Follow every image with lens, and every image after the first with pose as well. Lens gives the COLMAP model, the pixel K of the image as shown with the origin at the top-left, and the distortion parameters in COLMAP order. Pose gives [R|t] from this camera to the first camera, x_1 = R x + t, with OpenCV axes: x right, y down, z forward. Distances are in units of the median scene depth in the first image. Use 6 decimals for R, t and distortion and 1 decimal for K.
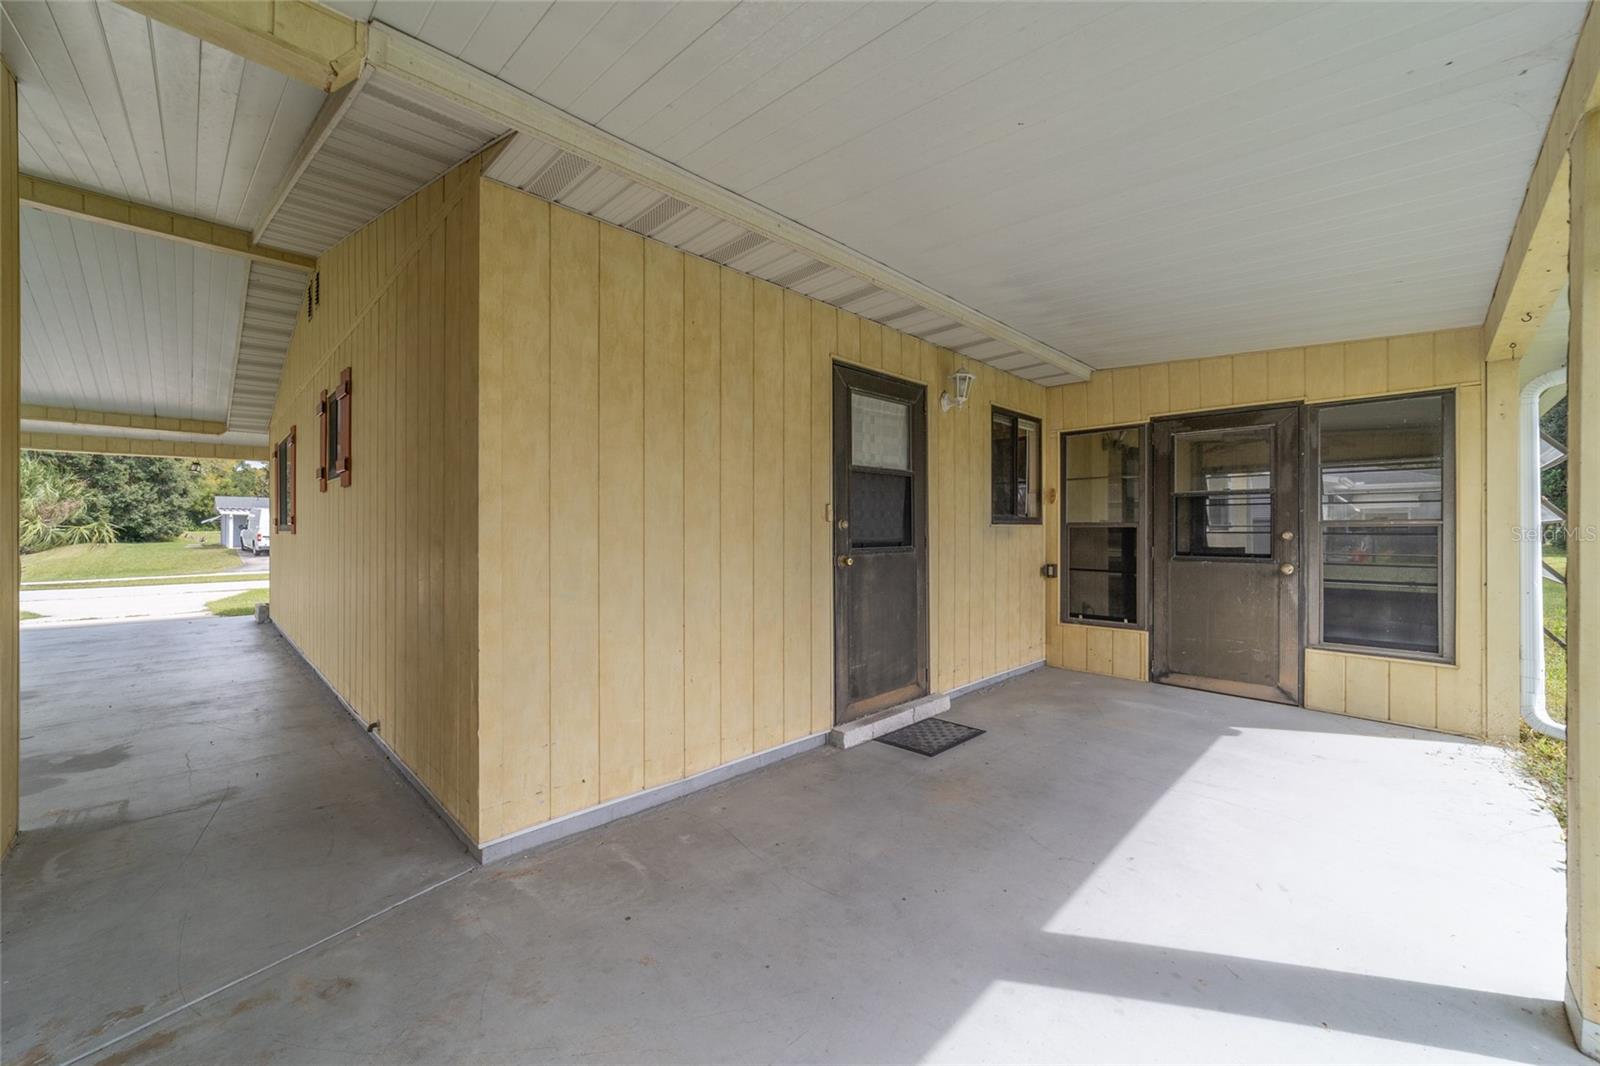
lens RADIAL K [[624.1, 0, 796.8], [0, 624.1, 534.9], [0, 0, 1]] dist [-0.018650, 0.008690]
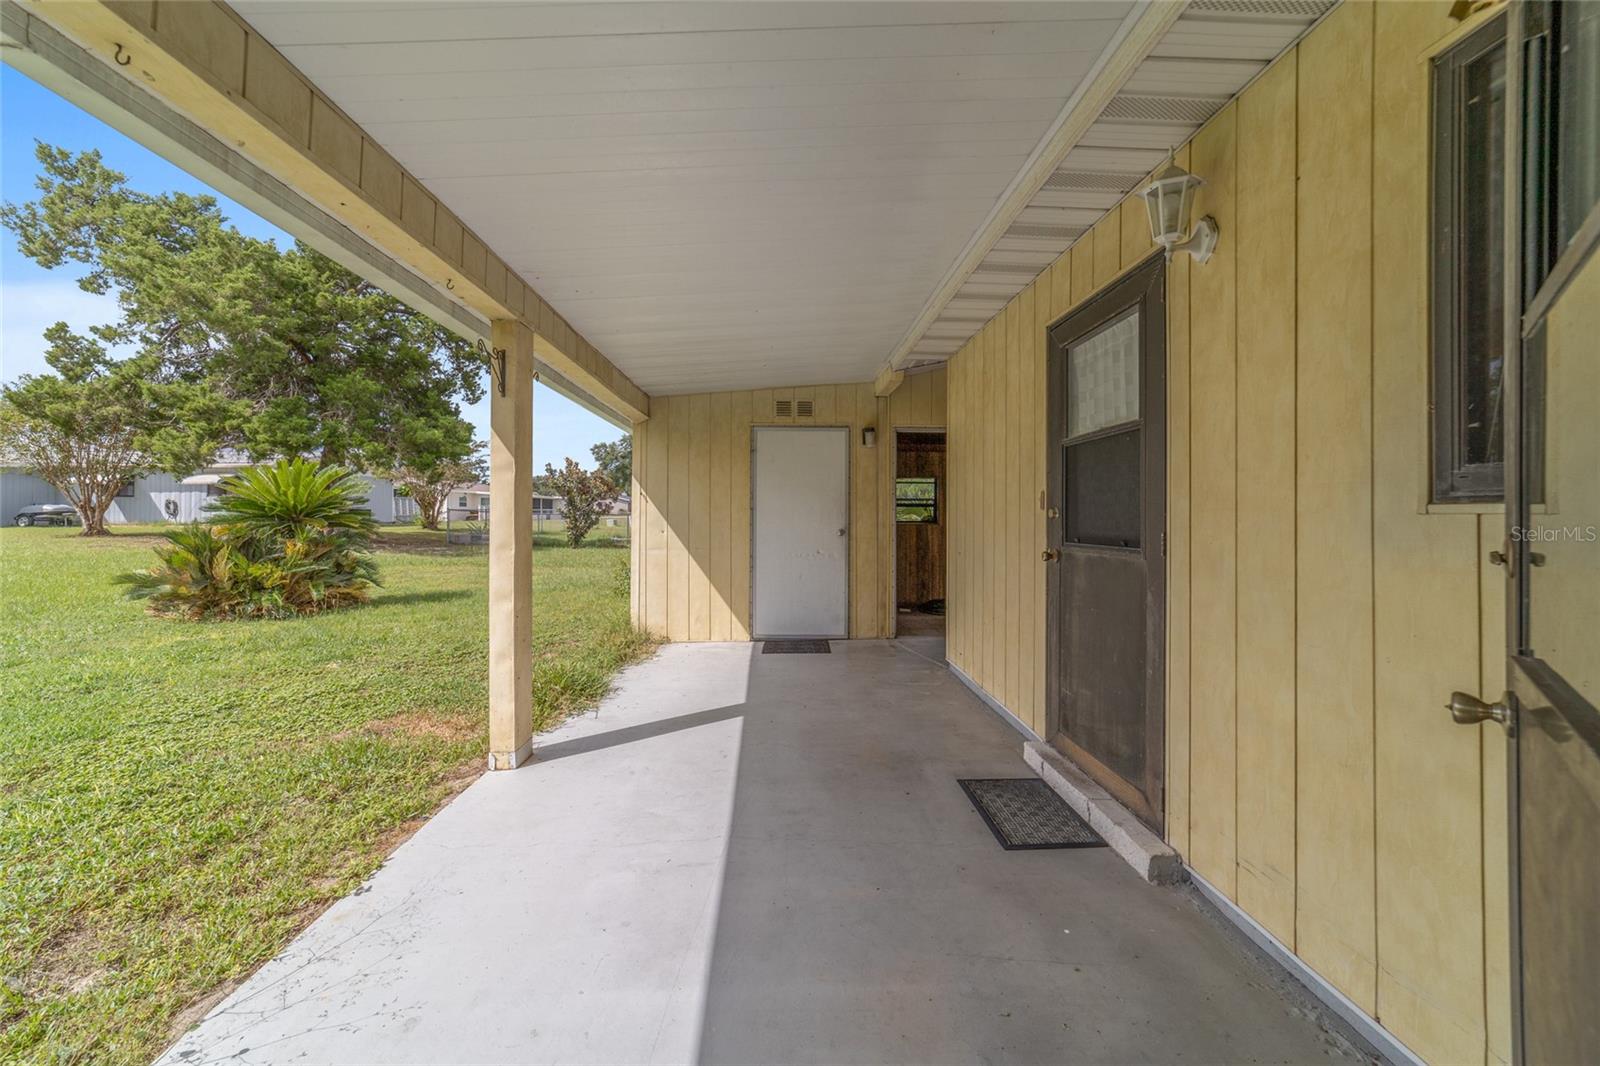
lens RADIAL K [[617.0, 0, 798.2], [0, 617.0, 529.8], [0, 0, 1]] dist [-0.017853, 0.009171]
pose [[-0.672085, 0.012071, -0.740376, 0.833906], [-0.015237, 0.999430, 0.030126, -0.012017], [0.740317, 0.031528, -0.671518, 1.171445]]
